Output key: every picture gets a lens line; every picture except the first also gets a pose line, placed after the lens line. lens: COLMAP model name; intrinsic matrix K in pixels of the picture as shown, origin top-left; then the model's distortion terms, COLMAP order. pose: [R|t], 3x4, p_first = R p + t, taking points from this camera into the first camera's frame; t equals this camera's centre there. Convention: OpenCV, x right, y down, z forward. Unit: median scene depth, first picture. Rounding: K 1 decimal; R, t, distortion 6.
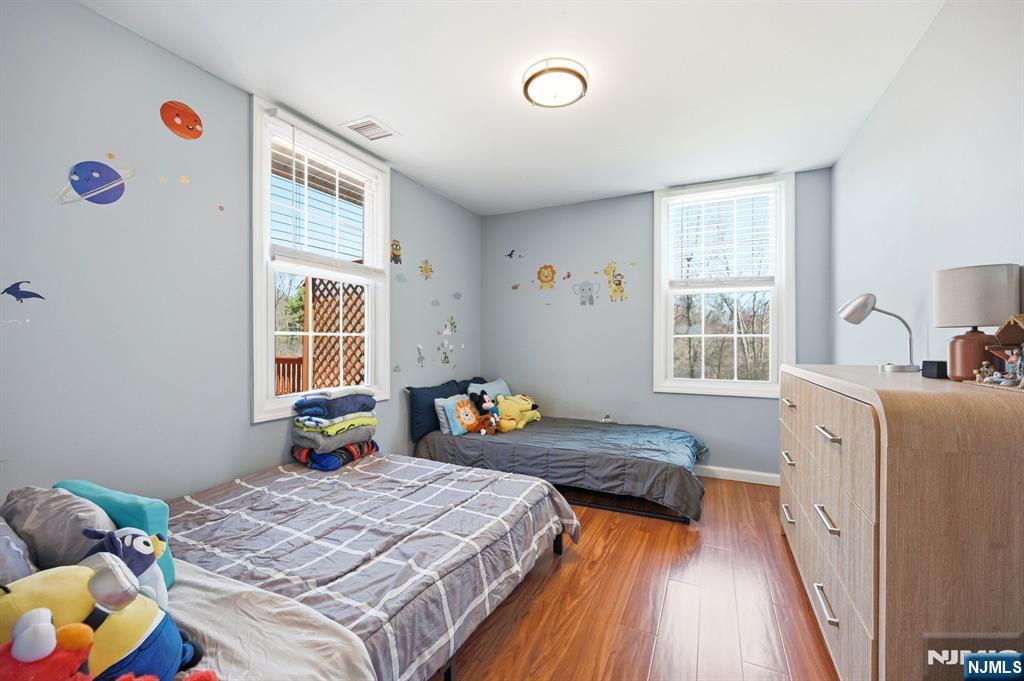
lens RADIAL K [[418.3, 0, 514.4], [0, 418.3, 342.8], [0, 0, 1]] dist [0.000109, -0.000032]
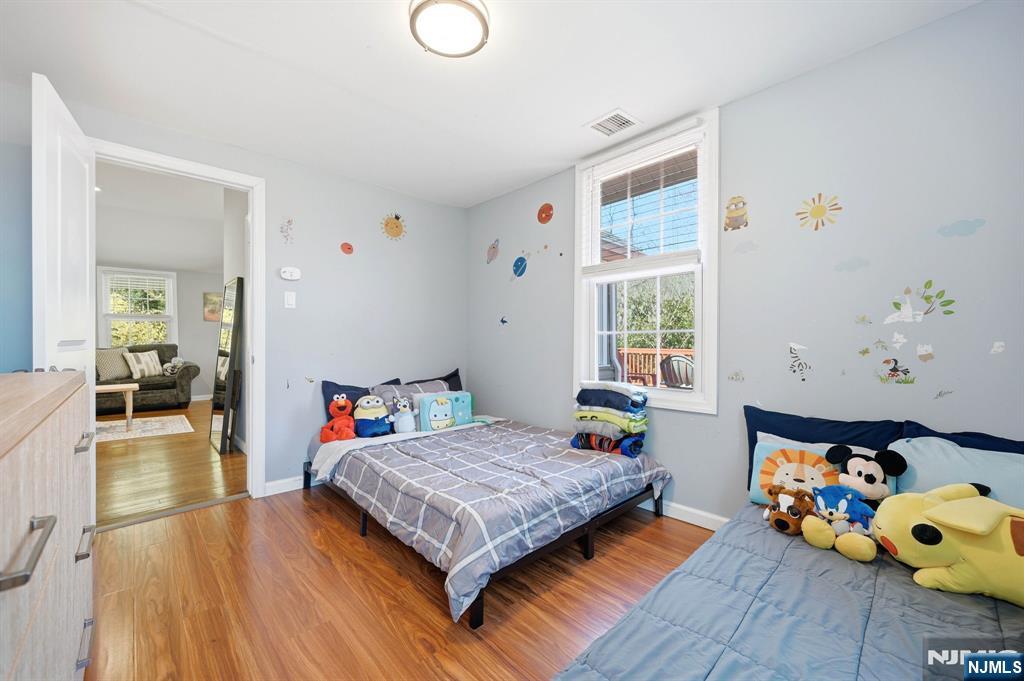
lens RADIAL K [[418.3, 0, 514.4], [0, 418.3, 342.8], [0, 0, 1]] dist [0.000109, -0.000032]
pose [[-0.377053, -0.000645, -0.926192, 0.669629], [-0.002019, 0.999998, 0.000125, 0.006126], [0.926190, 0.001917, -0.377053, 1.180607]]
